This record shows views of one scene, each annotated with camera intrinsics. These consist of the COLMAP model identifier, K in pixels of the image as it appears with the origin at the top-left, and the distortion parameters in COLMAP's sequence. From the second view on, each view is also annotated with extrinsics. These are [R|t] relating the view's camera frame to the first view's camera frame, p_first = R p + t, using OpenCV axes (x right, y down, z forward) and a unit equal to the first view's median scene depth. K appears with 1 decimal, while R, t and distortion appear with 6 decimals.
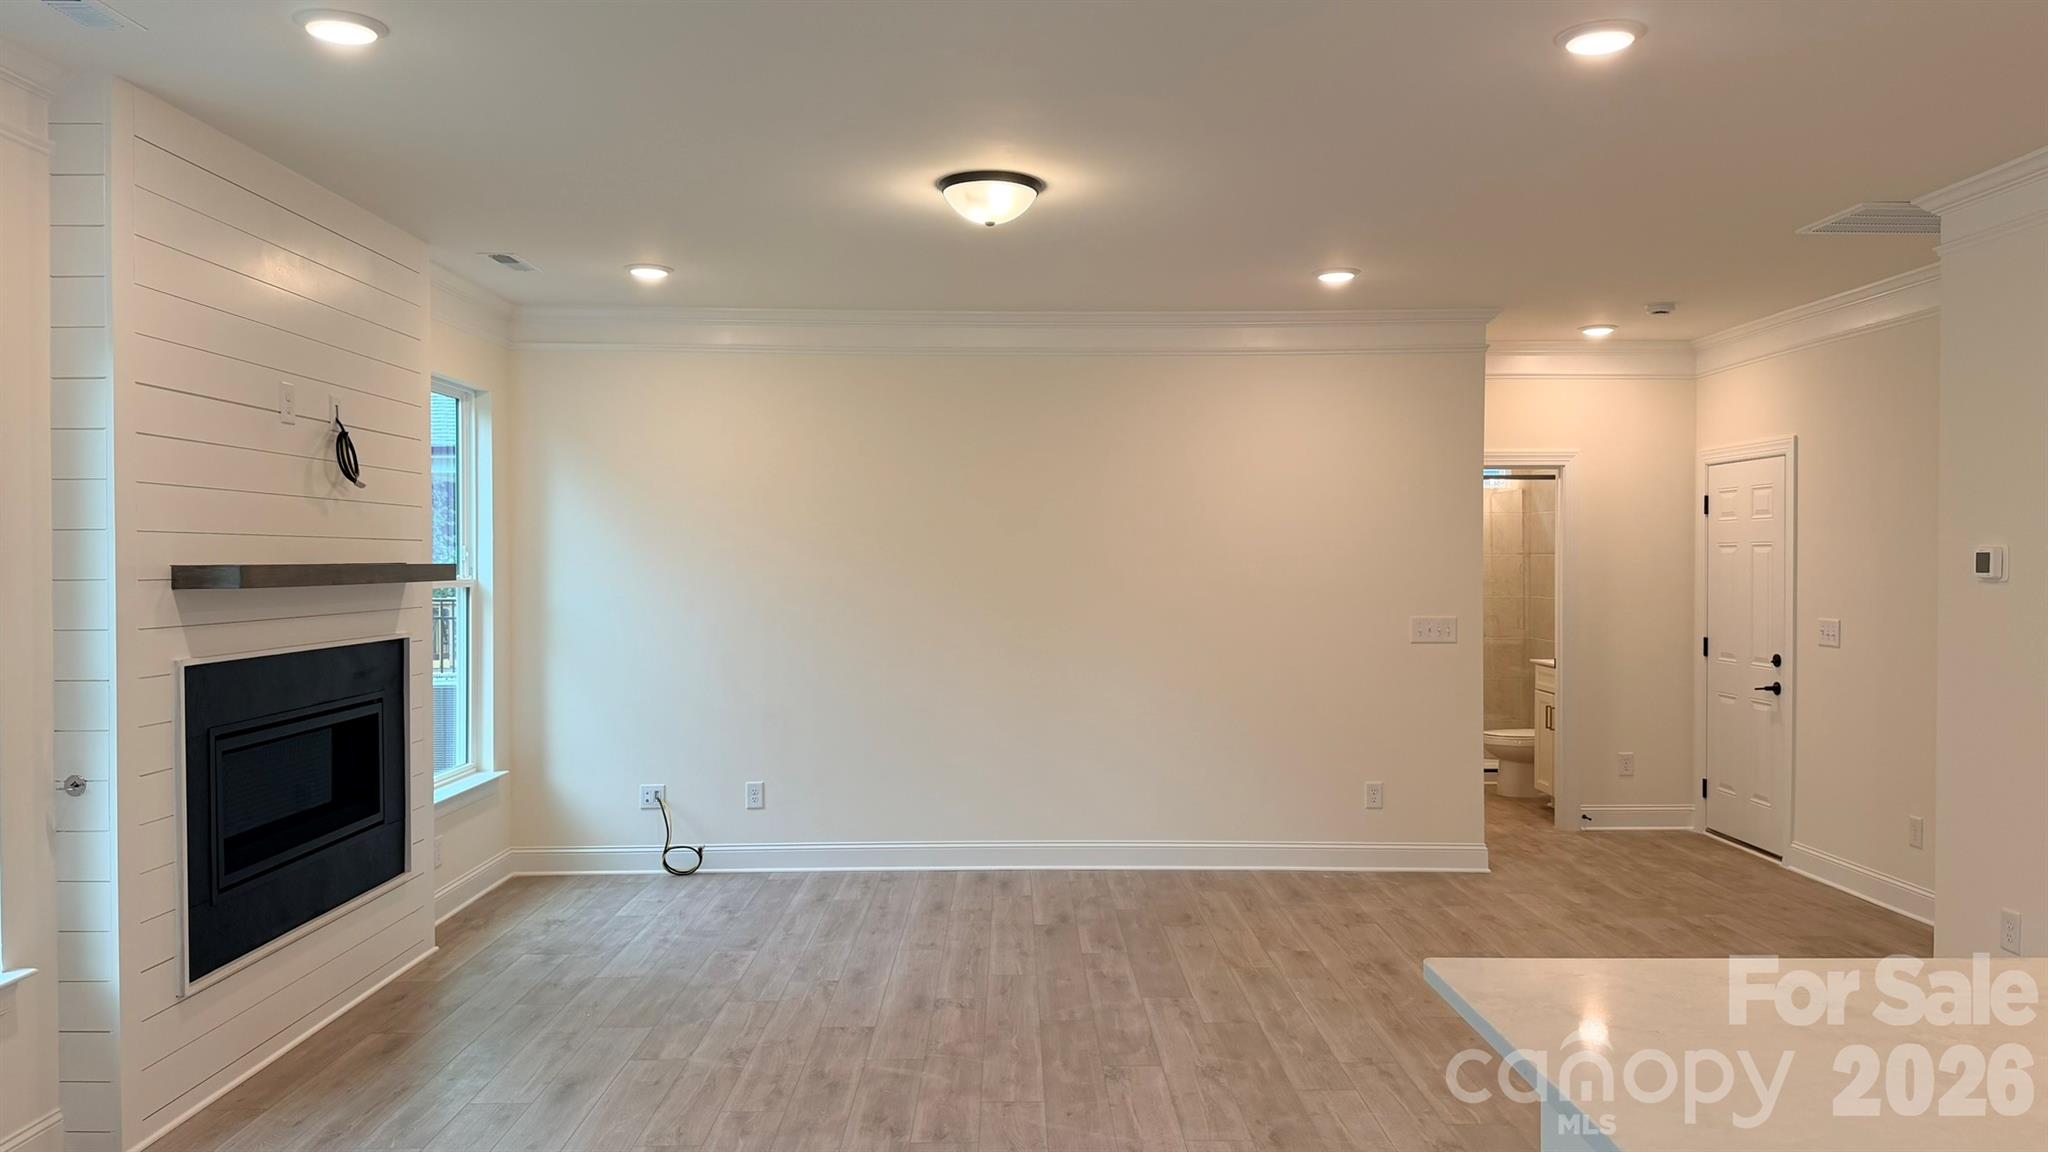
lens RADIAL K [[1443.7, 0, 1069.4], [0, 1443.7, 586.1], [0, 0, 1]] dist [0.077027, -0.099067]
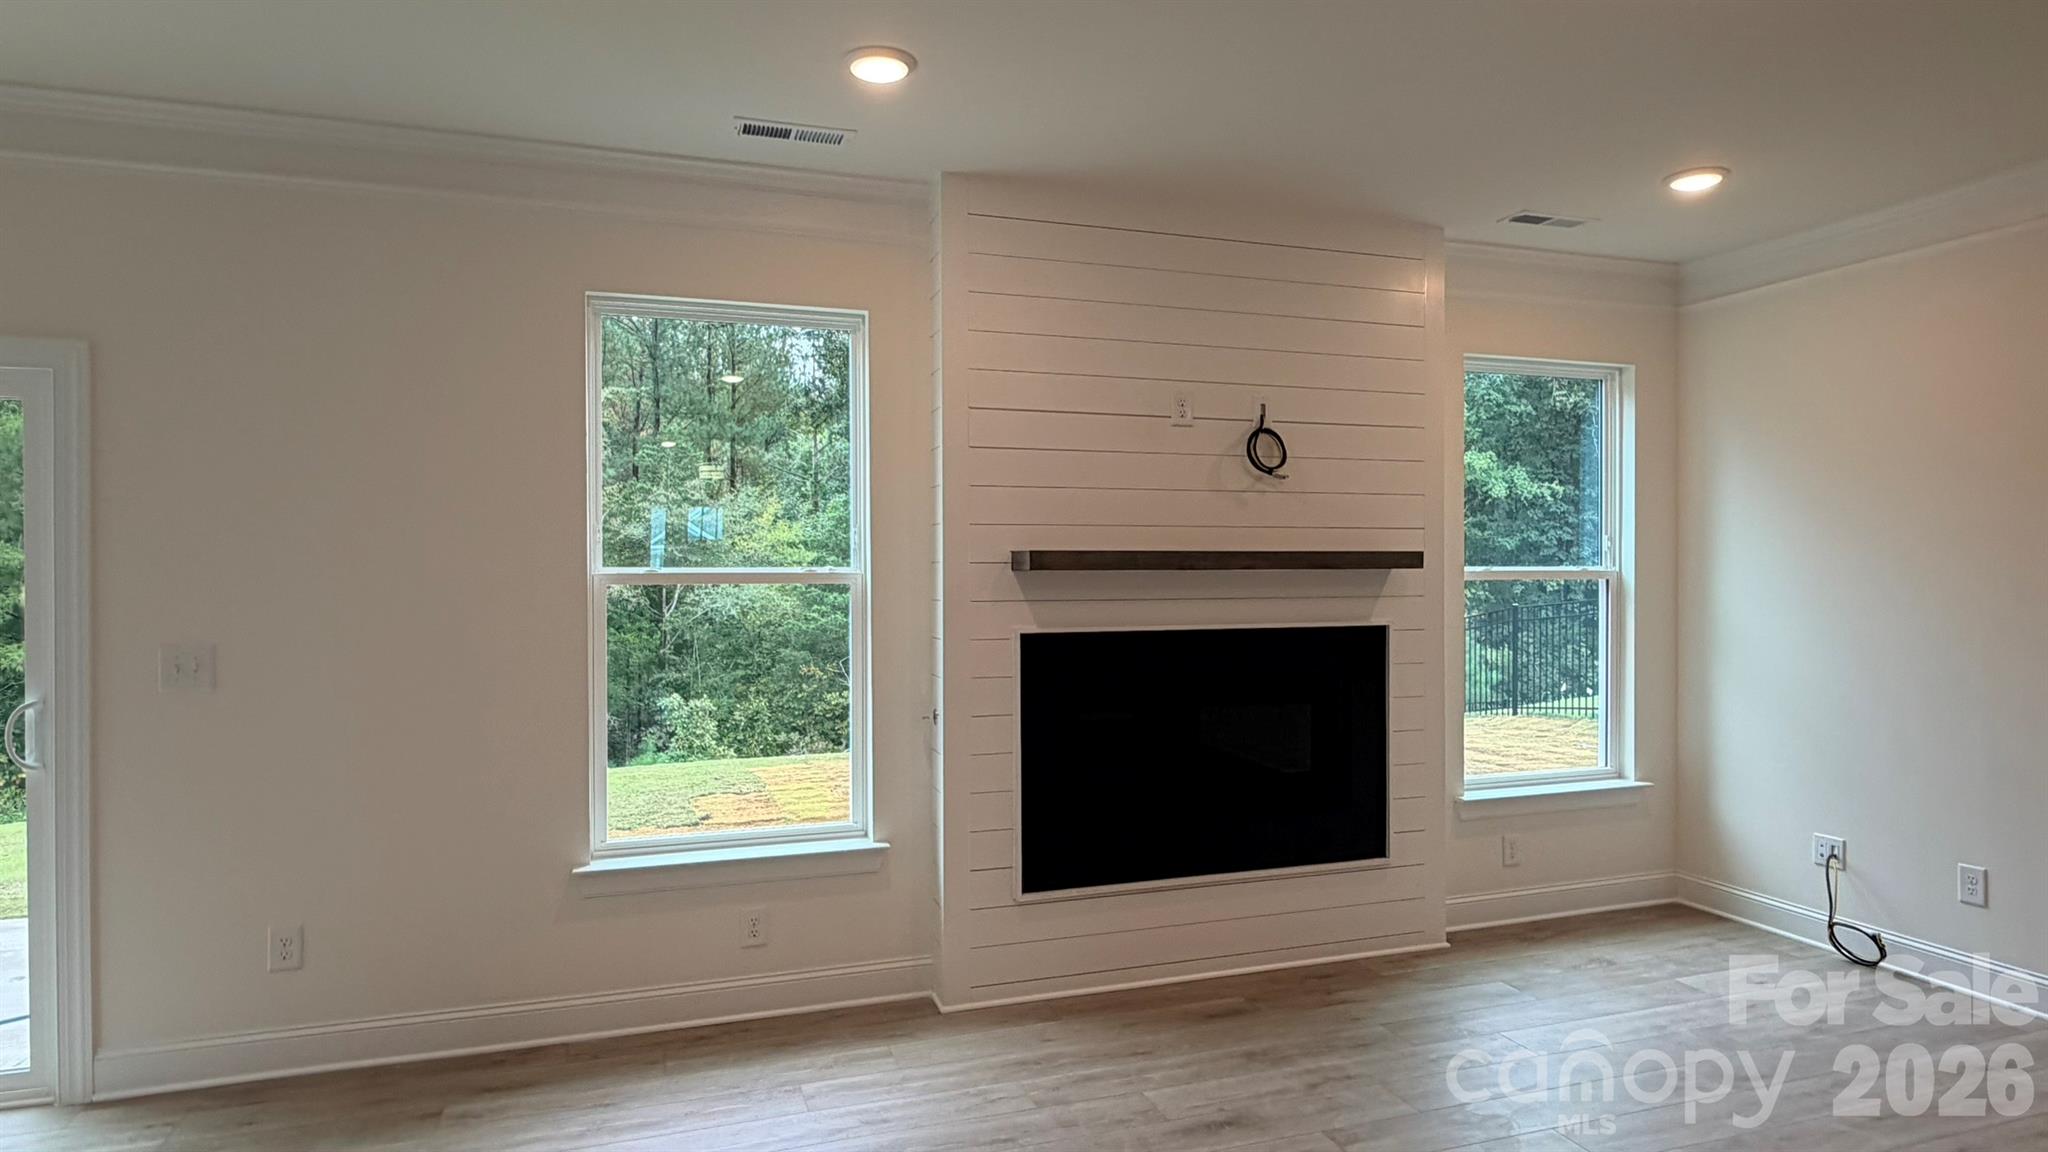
lens RADIAL K [[1151.3, 0, 1031.0], [0, 1151.3, 586.9], [0, 0, 1]] dist [-0.003364, 0.004292]
pose [[0.283916, 0.013796, -0.958750, 0.255677], [-0.014785, 0.999841, 0.010009, 0.004724], [0.958735, 0.011334, 0.284075, 0.580531]]
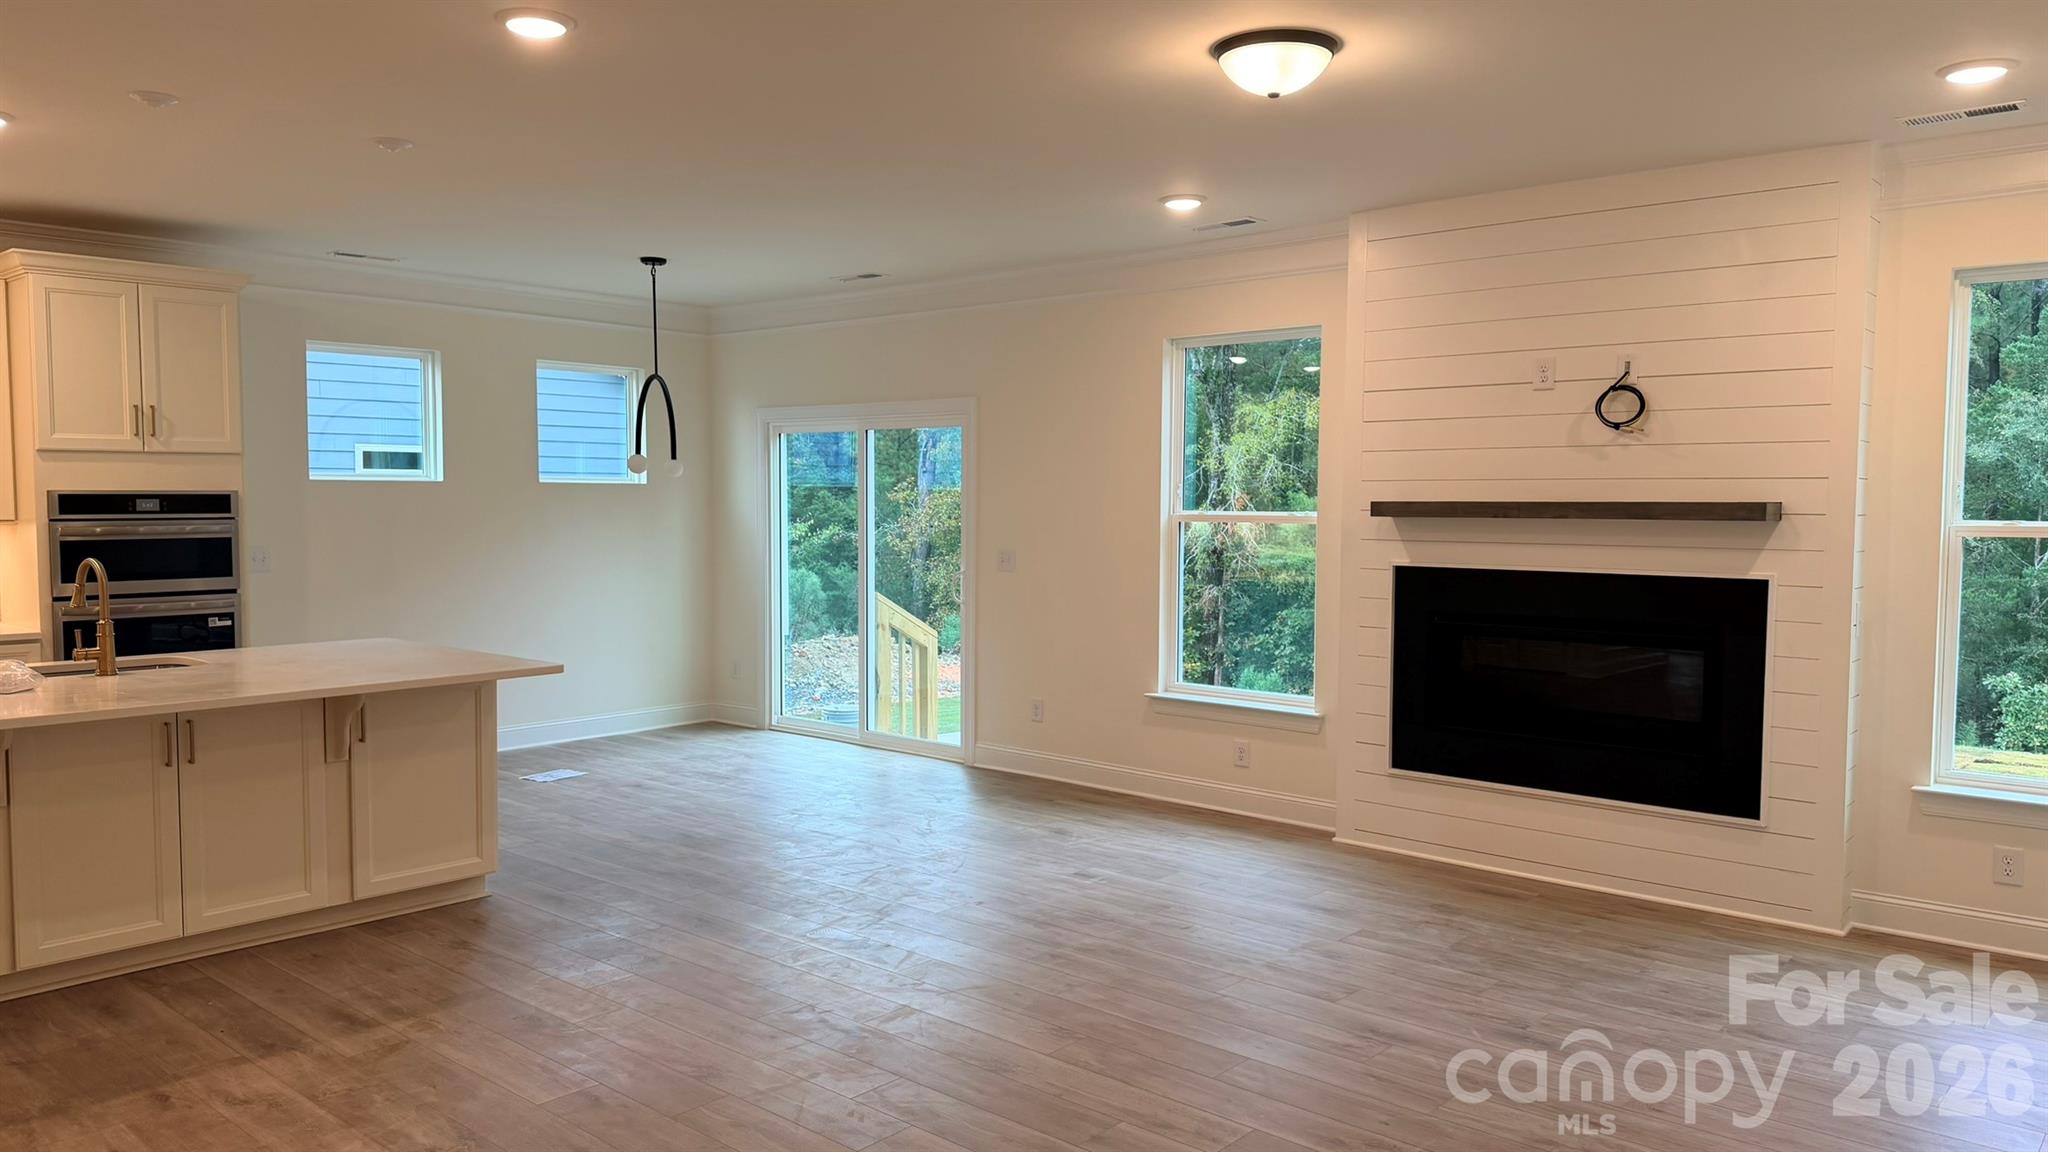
lens RADIAL K [[1443.7, 0, 990.3], [0, 1443.7, 595.7], [0, 0, 1]] dist [0.077027, -0.099067]
pose [[-0.712113, 0.044015, -0.700684, 0.635168], [-0.017679, 0.996592, 0.080571, -0.024612], [0.701843, 0.069764, -0.708908, 1.429332]]
